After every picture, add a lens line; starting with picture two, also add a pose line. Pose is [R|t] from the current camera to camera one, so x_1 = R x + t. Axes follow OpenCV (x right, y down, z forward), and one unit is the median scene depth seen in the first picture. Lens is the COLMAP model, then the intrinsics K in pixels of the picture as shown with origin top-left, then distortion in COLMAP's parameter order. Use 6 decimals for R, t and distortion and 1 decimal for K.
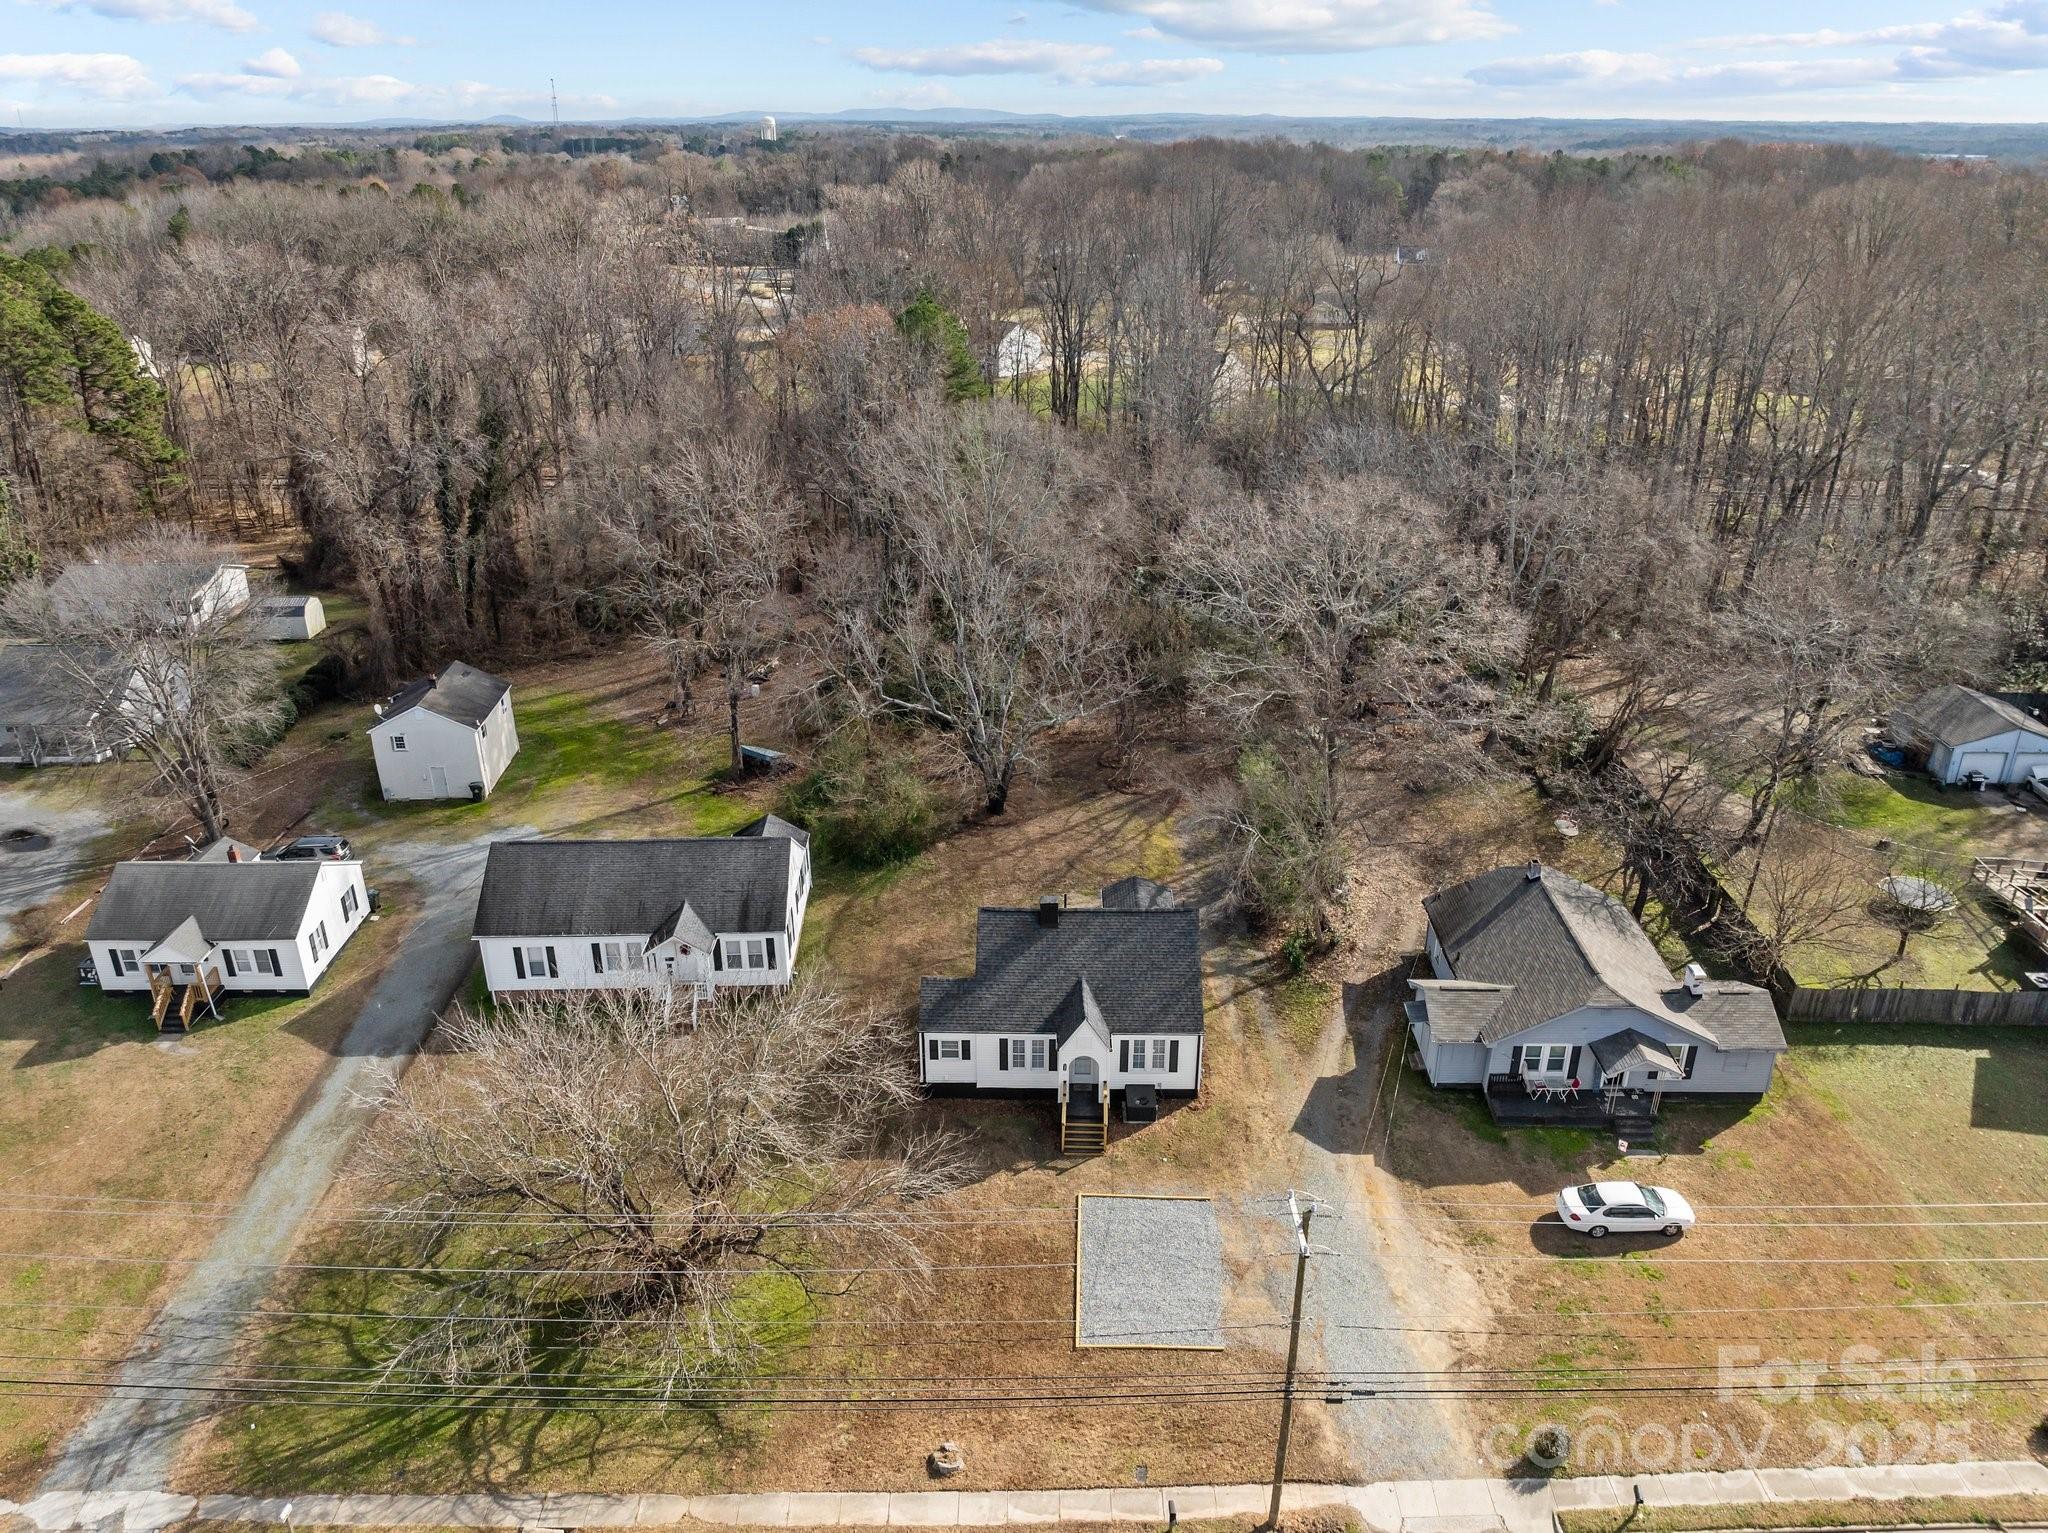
lens RADIAL K [[1464.5, 0, 1033.1], [0, 1464.5, 809.3], [0, 0, 1]] dist [-0.041255, 0.009843]
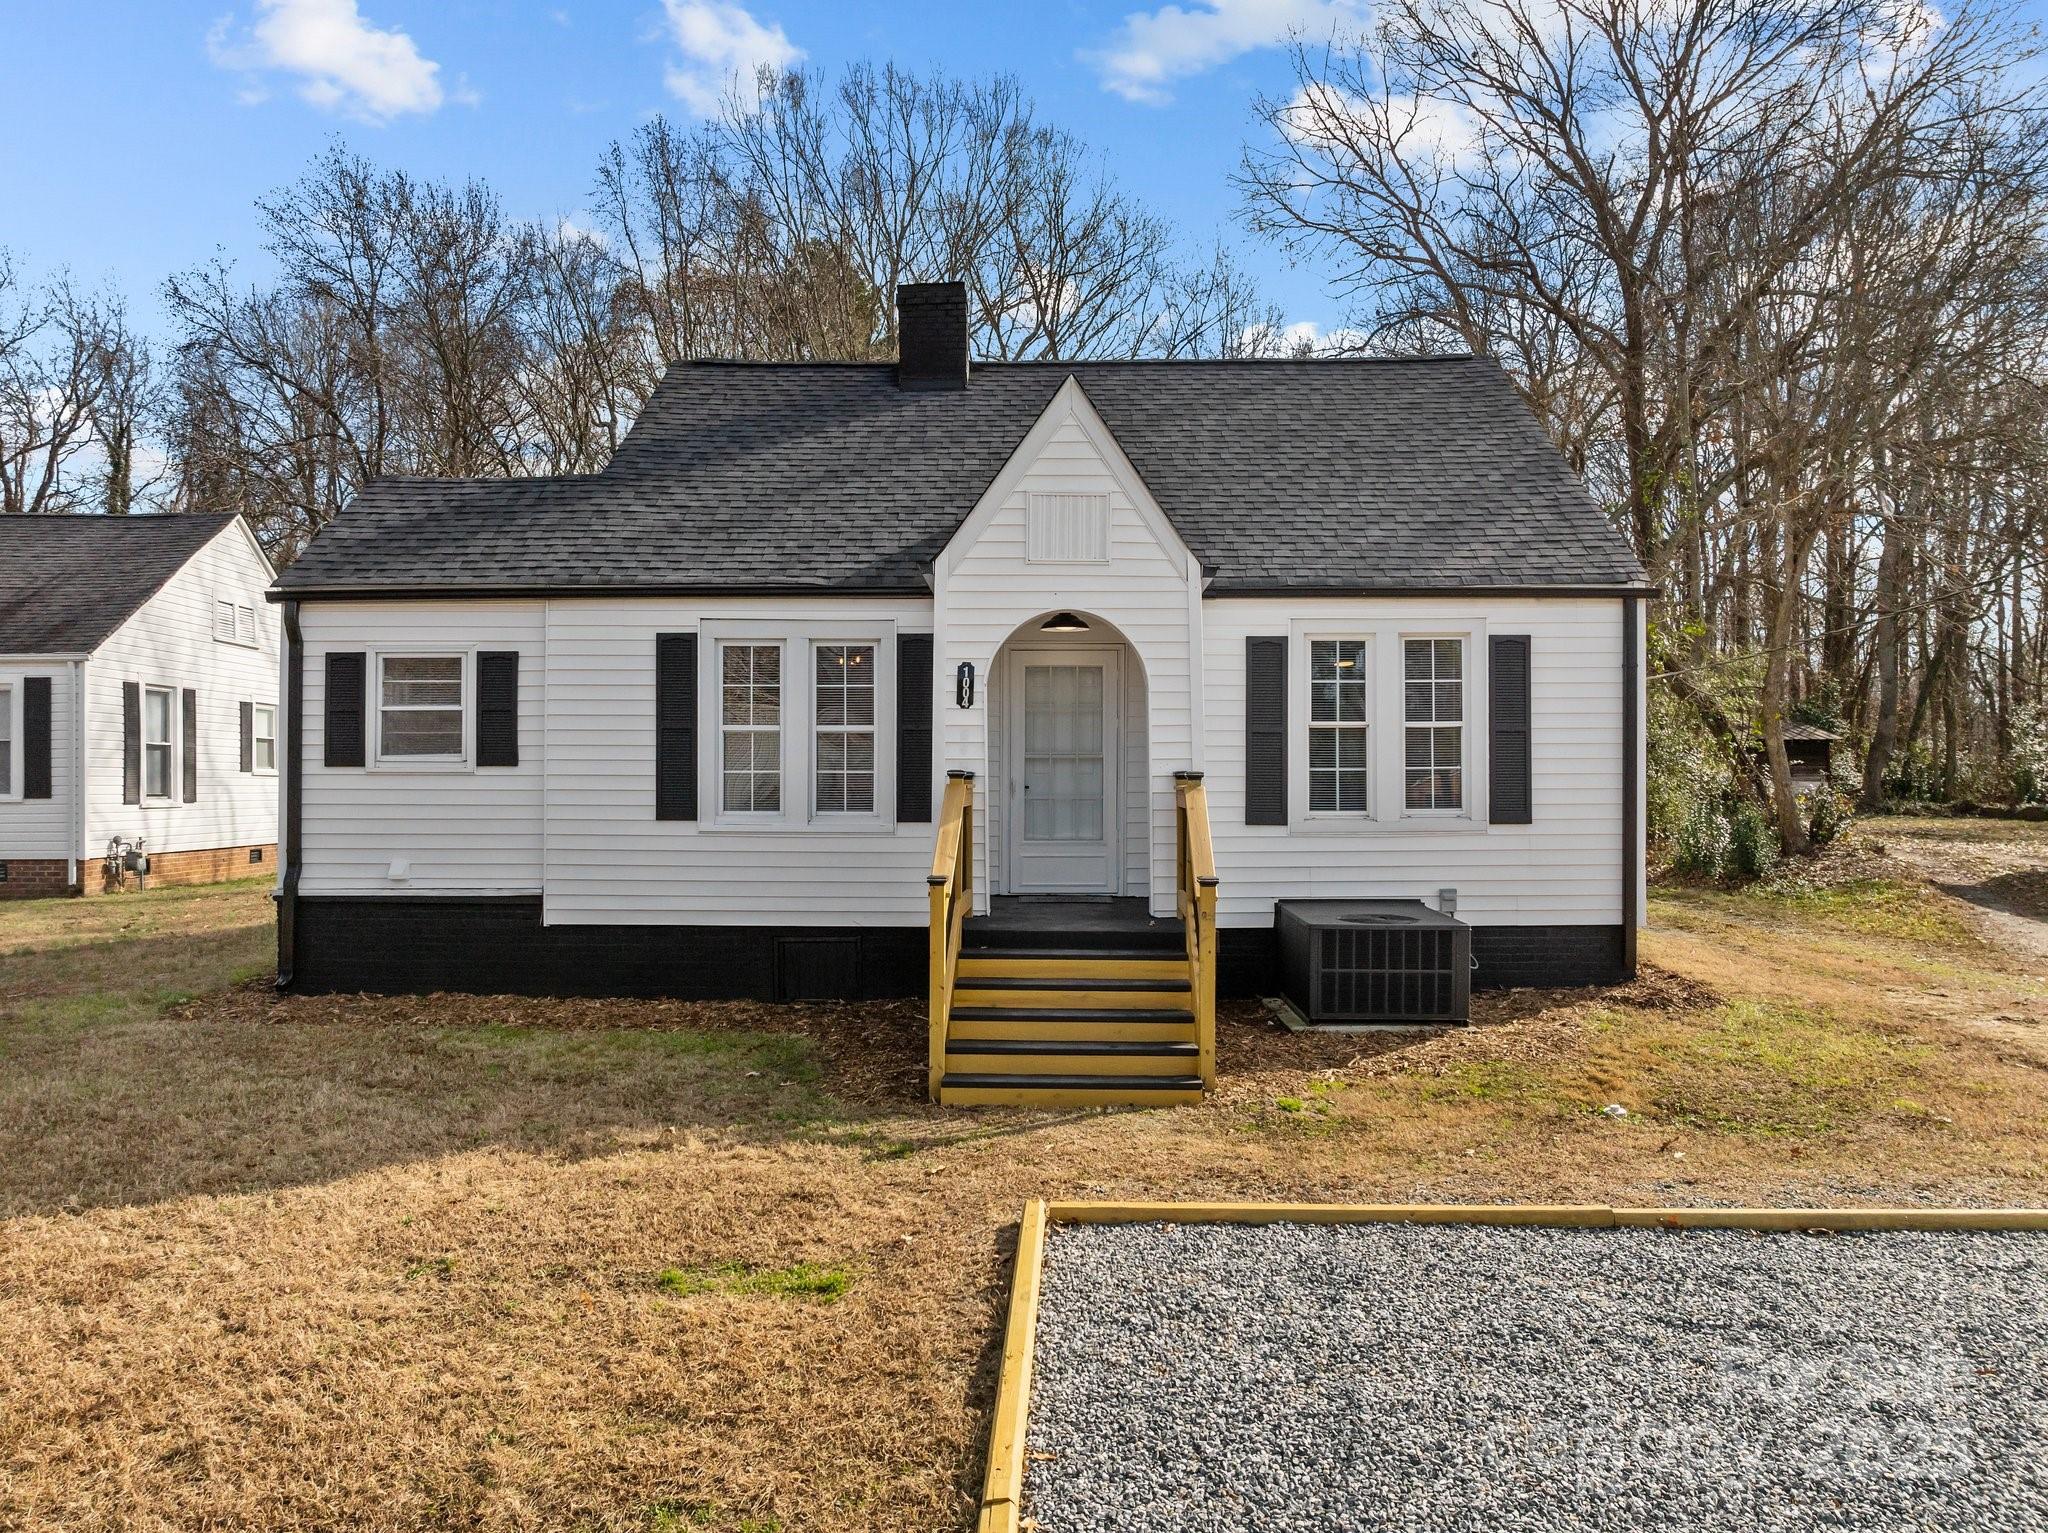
lens RADIAL K [[1464.5, 0, 1004.0], [0, 1464.5, 767.9], [0, 0, 1]] dist [-0.041255, 0.009843]
pose [[0.999972, -0.000101, -0.007458, 0.025842], [-0.003234, 0.895213, -0.445626, 0.250043], [0.006722, 0.445638, 0.895188, 0.776181]]
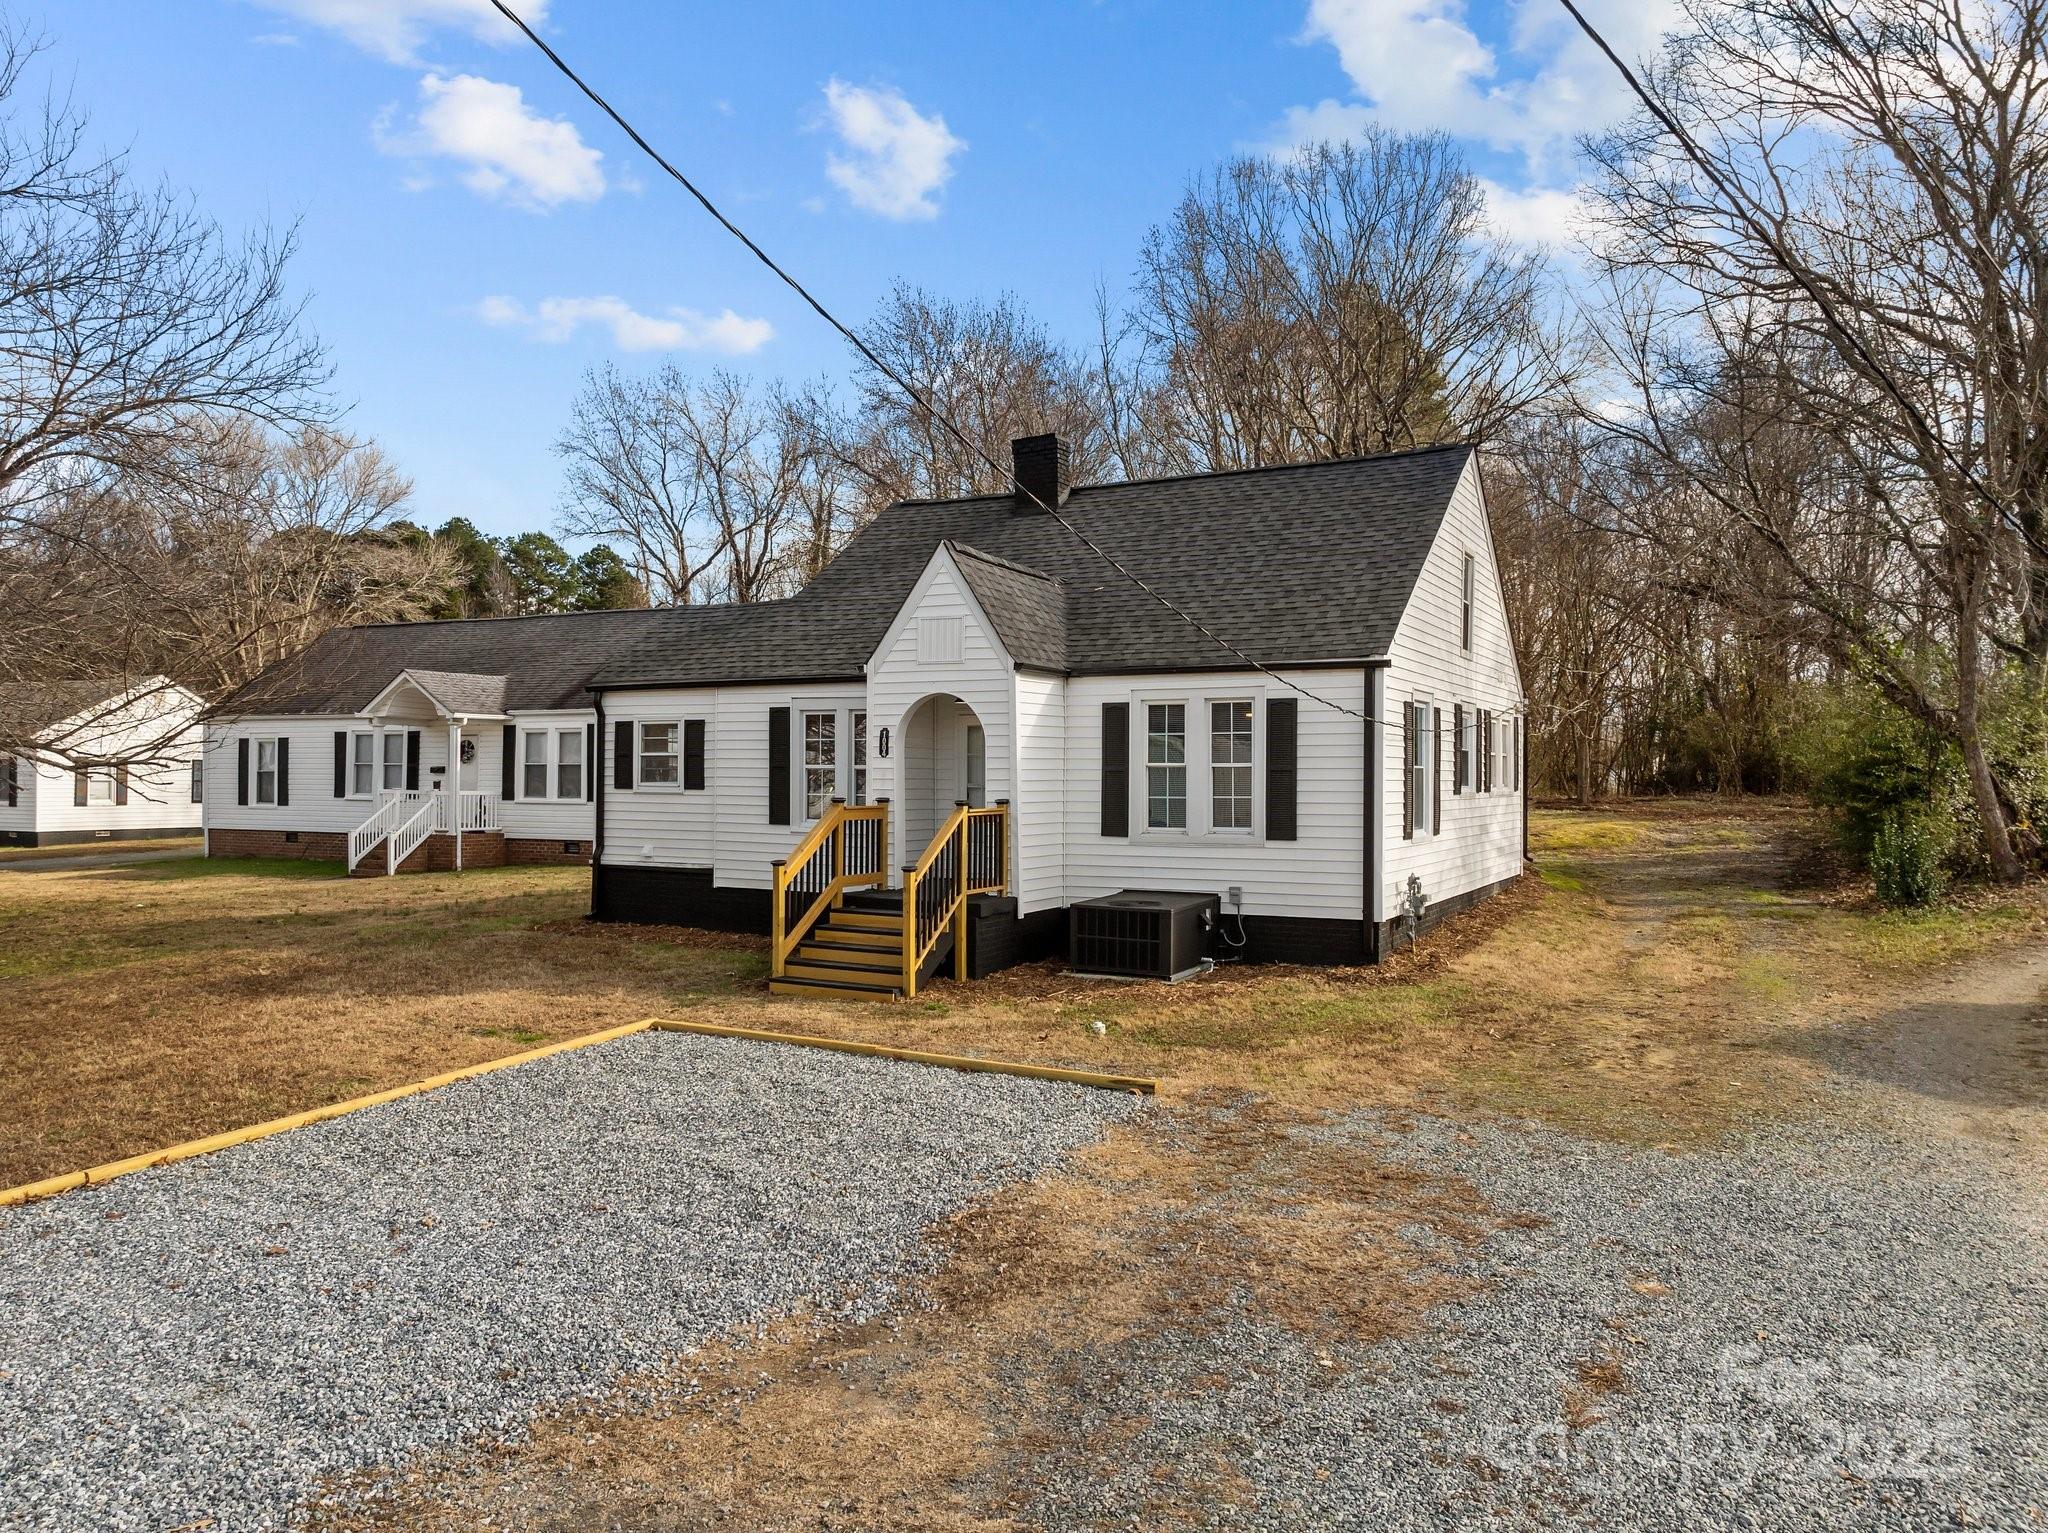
lens RADIAL K [[1464.5, 0, 1010.3], [0, 1464.5, 777.8], [0, 0, 1]] dist [-0.041255, 0.009843]
pose [[0.881092, 0.005636, -0.472911, 0.170230], [-0.213387, 0.897103, -0.386875, 0.270354], [0.422070, 0.441786, 0.791633, 0.723934]]
